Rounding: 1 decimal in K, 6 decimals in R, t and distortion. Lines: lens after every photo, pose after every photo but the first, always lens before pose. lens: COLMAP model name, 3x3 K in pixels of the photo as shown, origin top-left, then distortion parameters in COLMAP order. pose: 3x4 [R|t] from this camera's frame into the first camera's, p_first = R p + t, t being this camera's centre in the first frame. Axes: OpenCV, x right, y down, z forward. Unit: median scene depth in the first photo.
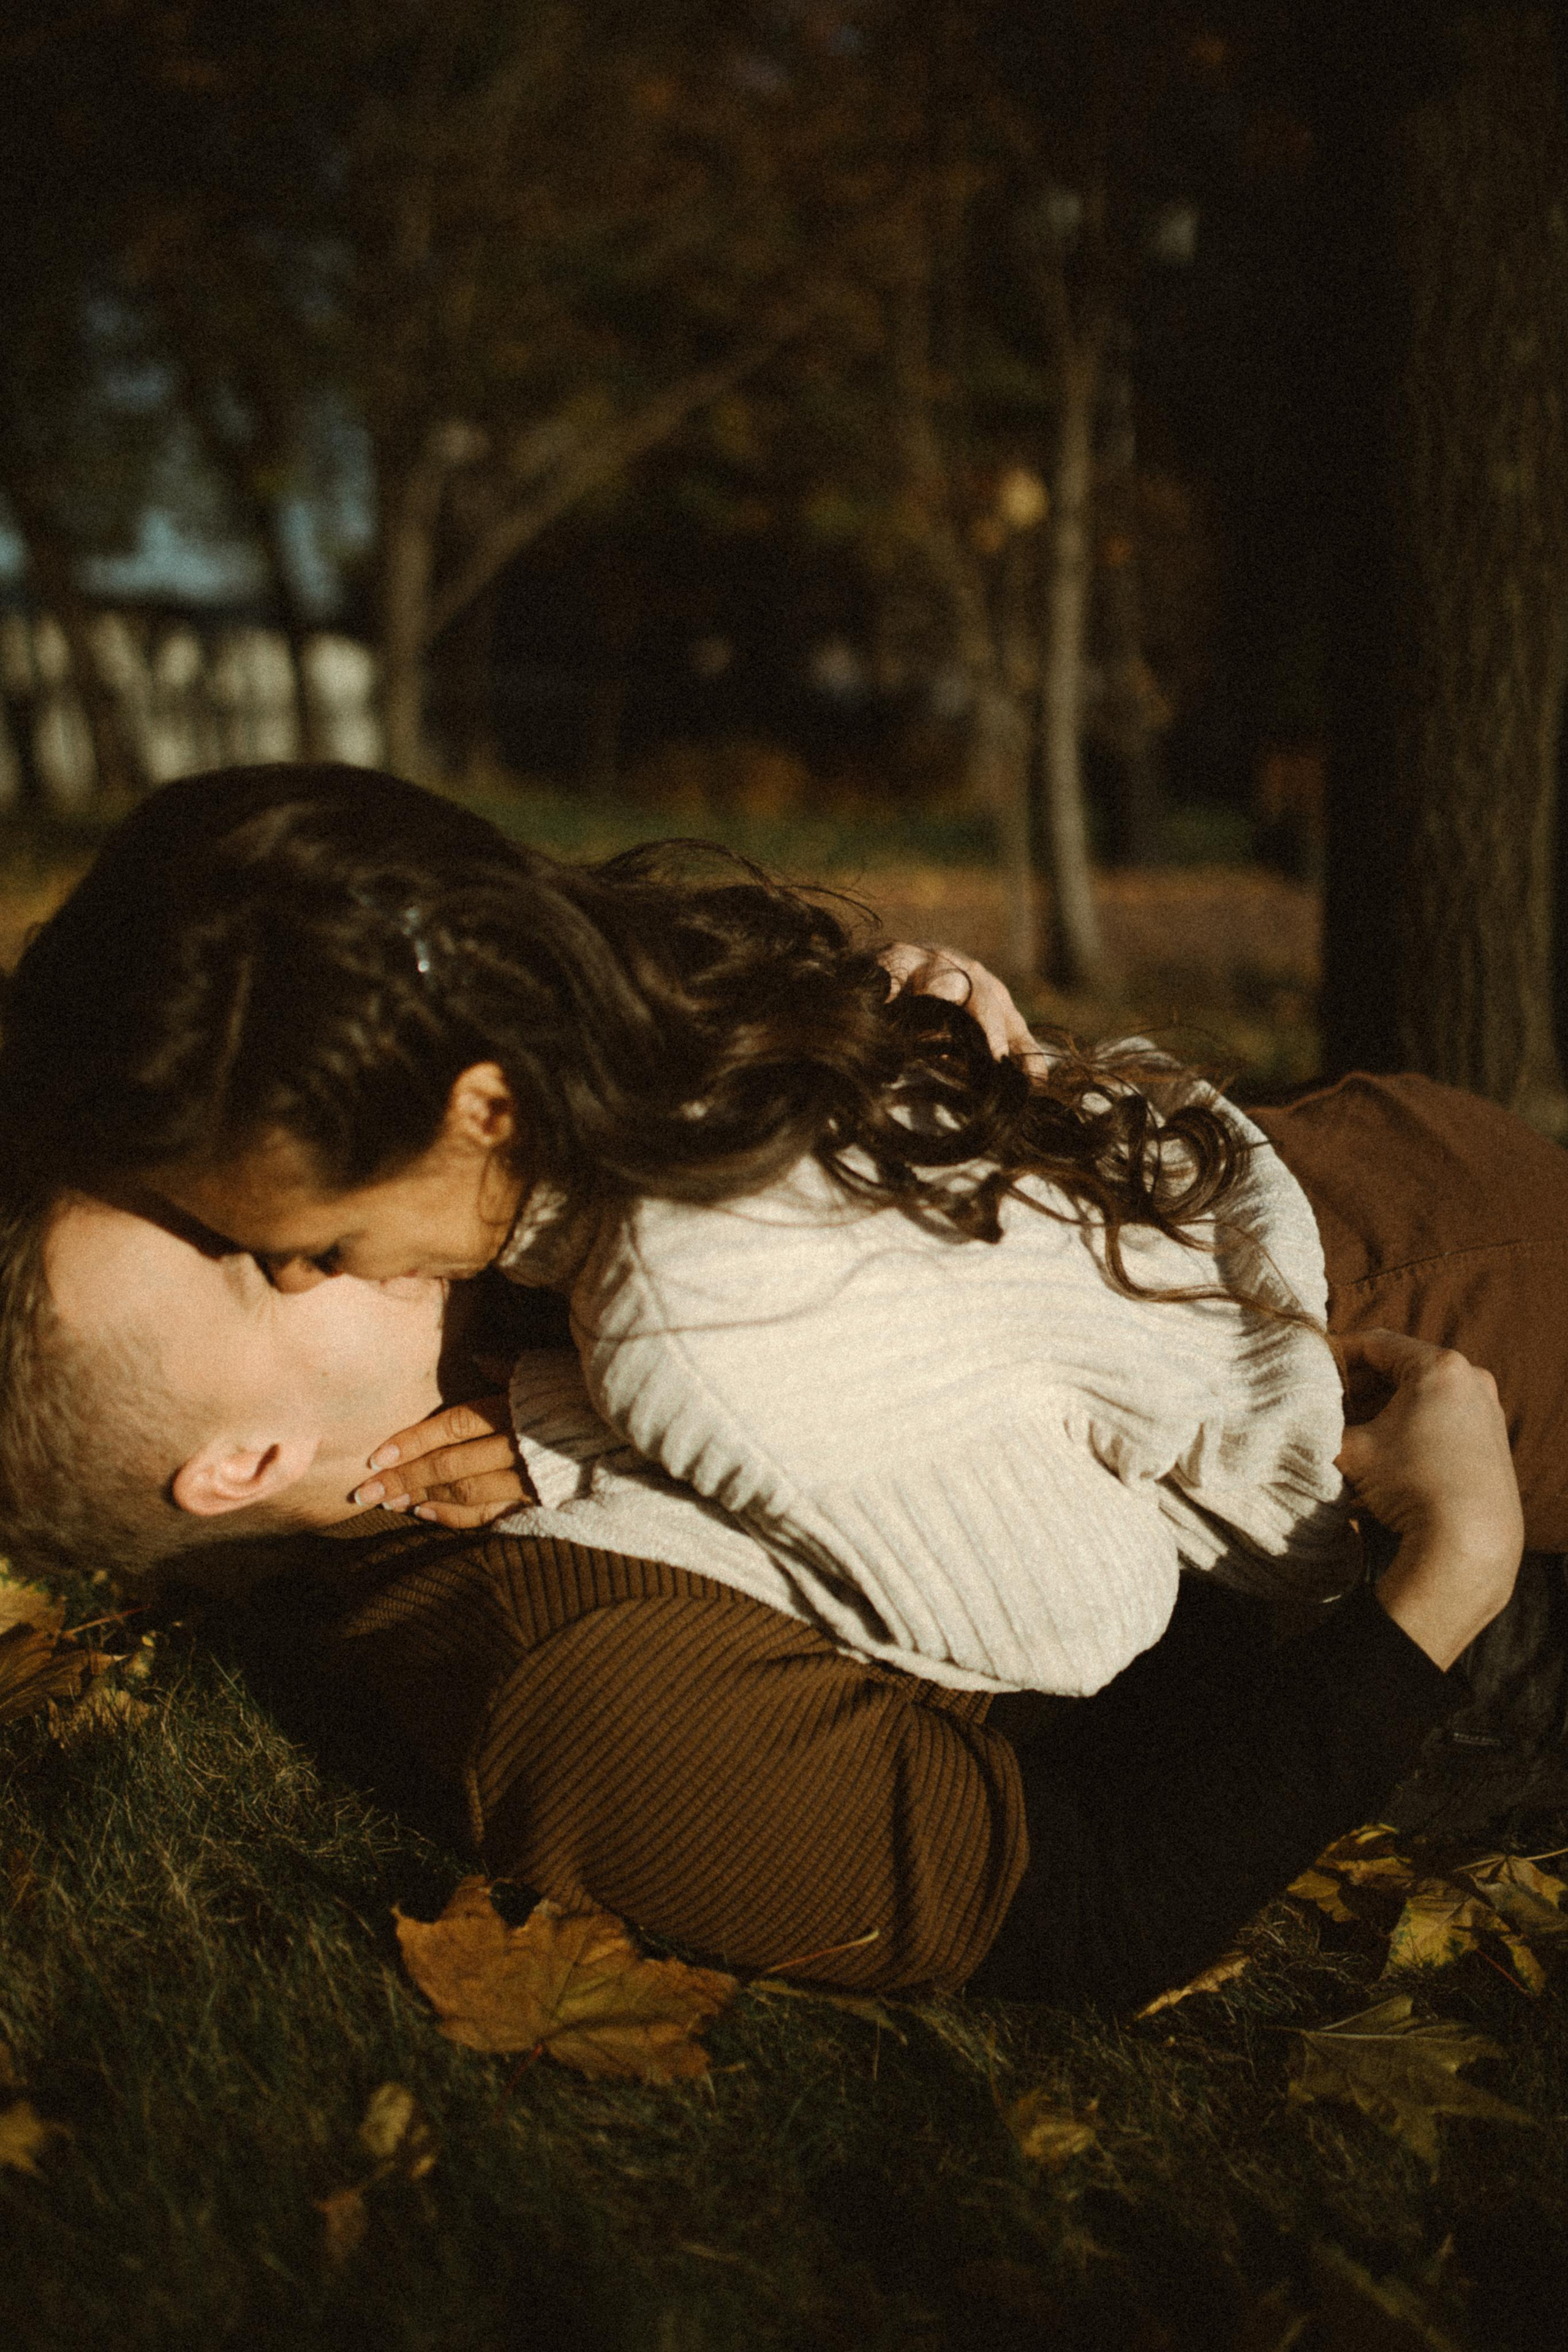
lens RADIAL K [[2338.0, 0, 737.3], [0, 2338.0, 1222.2], [0, 0, 1]] dist [-0.019499, -0.004083]
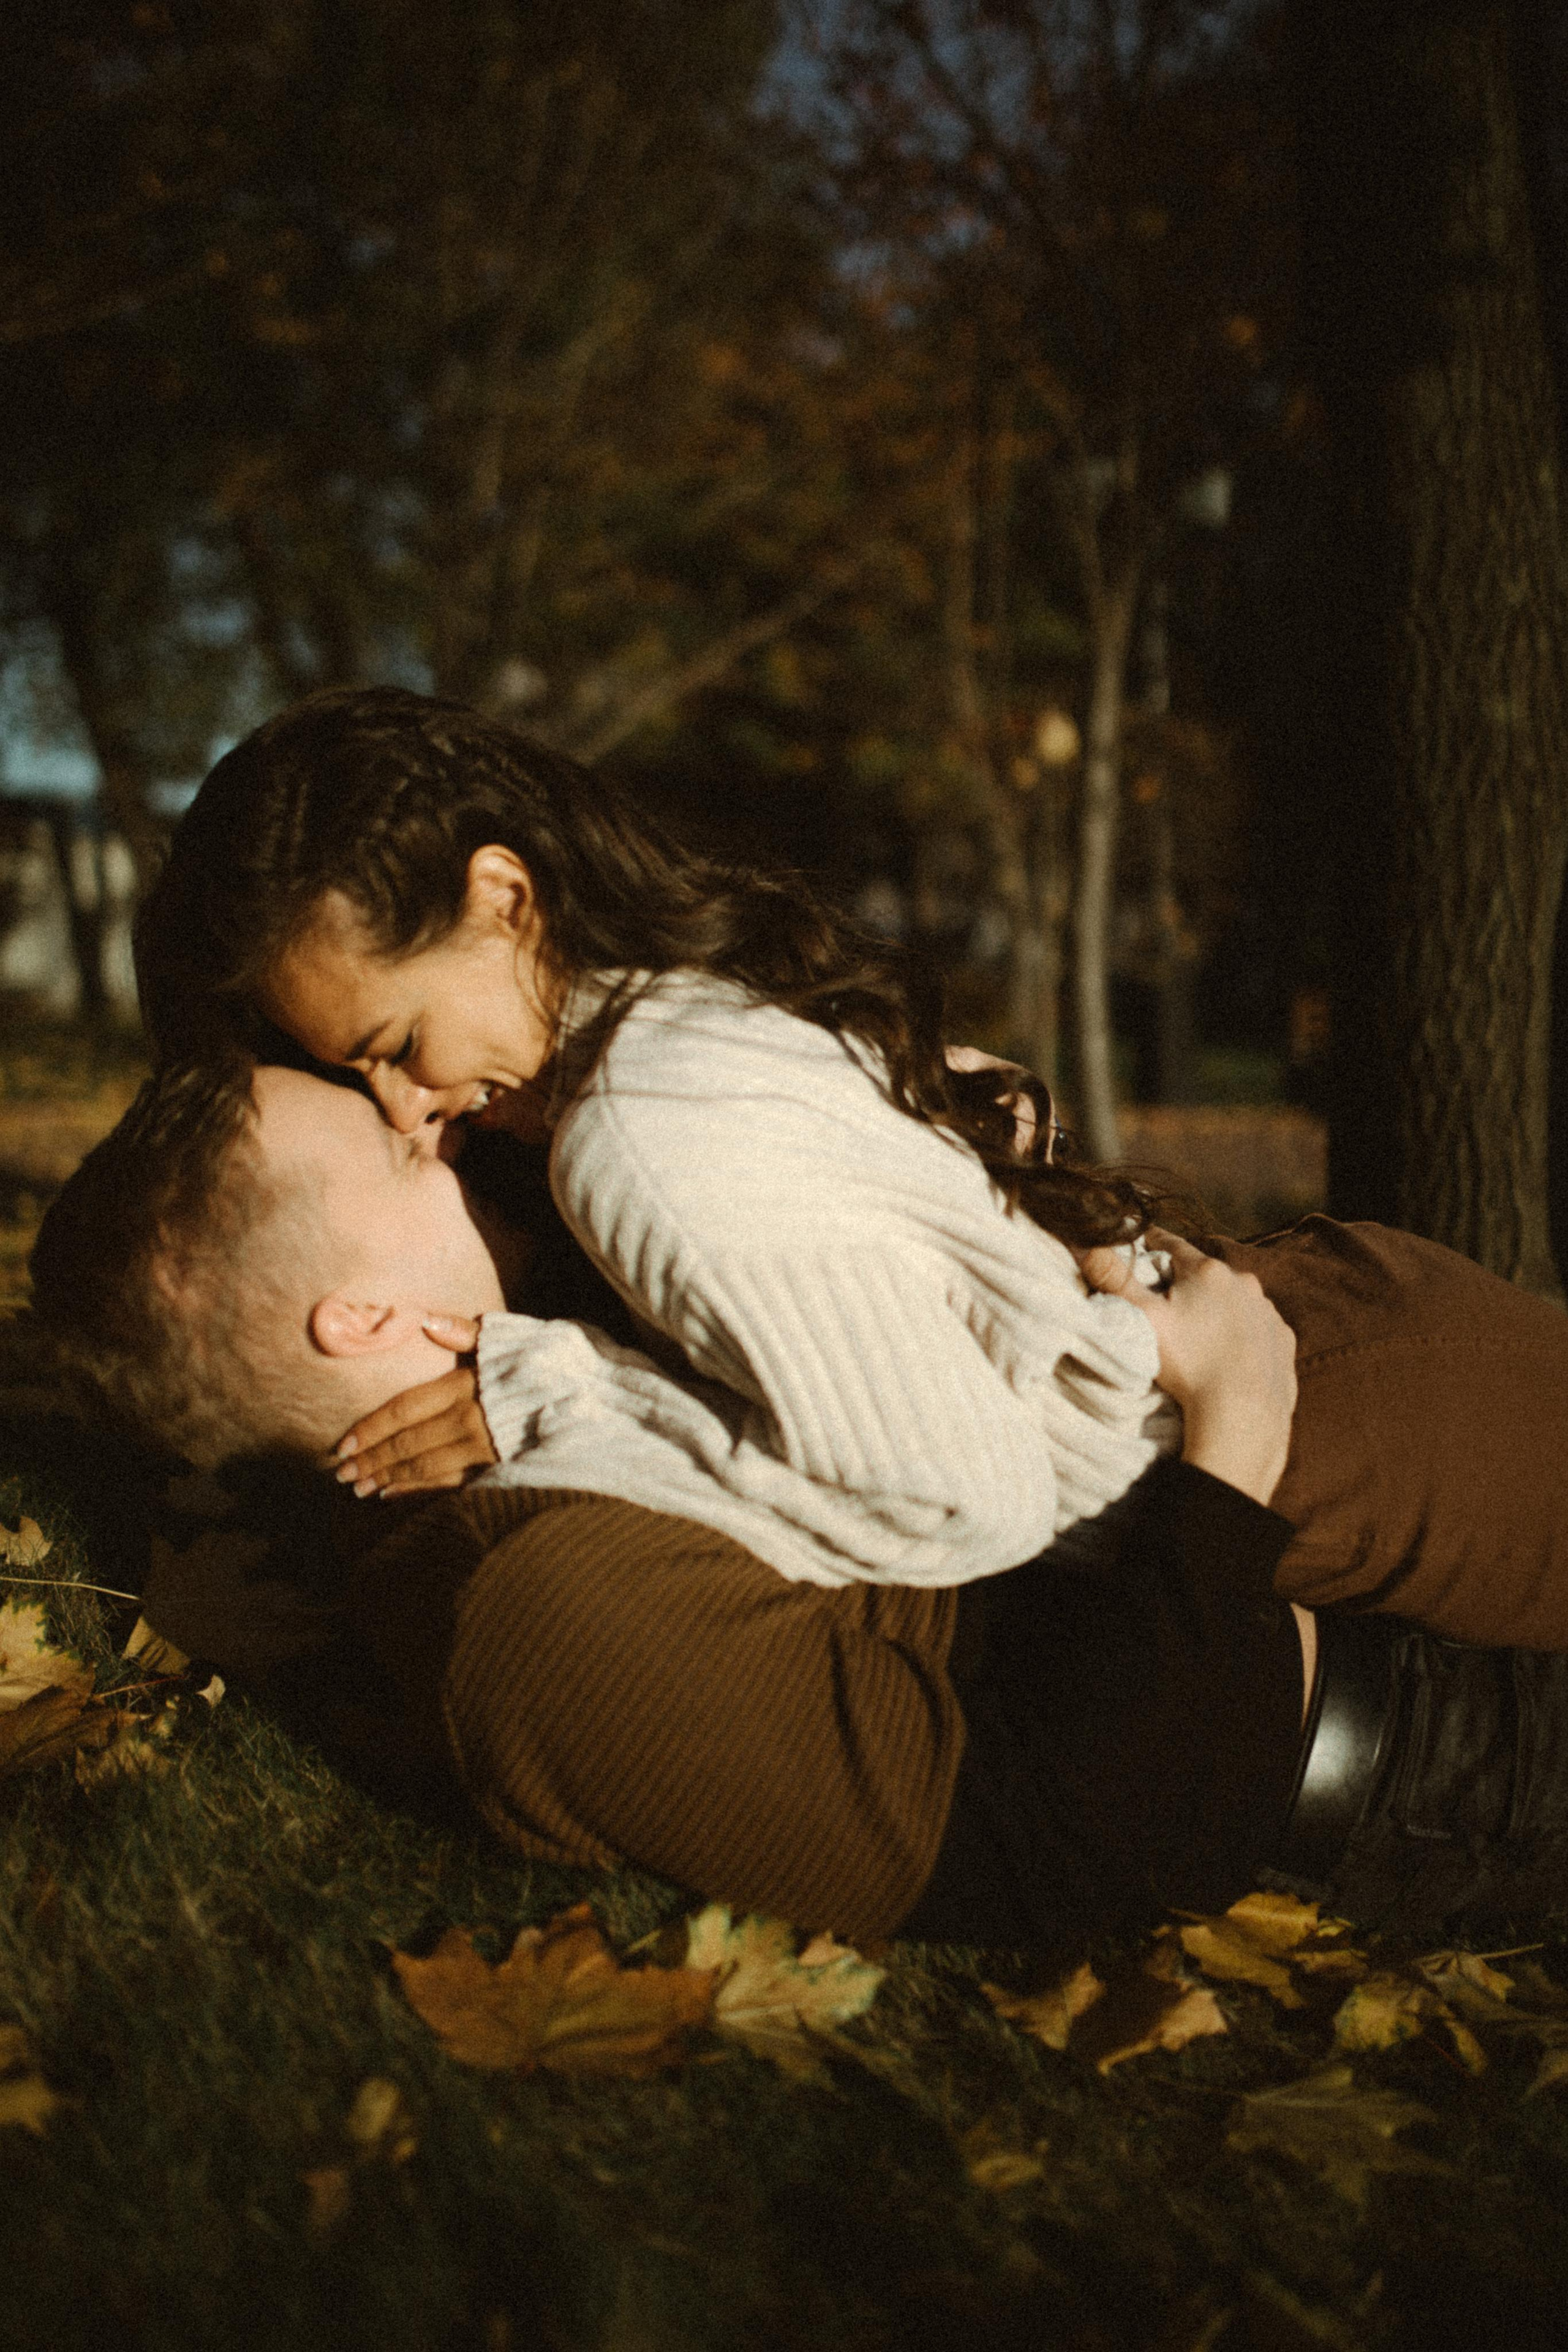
lens RADIAL K [[2338.0, 0, 737.3], [0, 2338.0, 1222.2], [0, 0, 1]] dist [-0.019499, -0.004083]
pose [[0.999490, 0.026164, -0.018326, 0.019150], [-0.027889, 0.994469, -0.101257, 0.062157], [0.015575, 0.101716, 0.994692, -0.076945]]
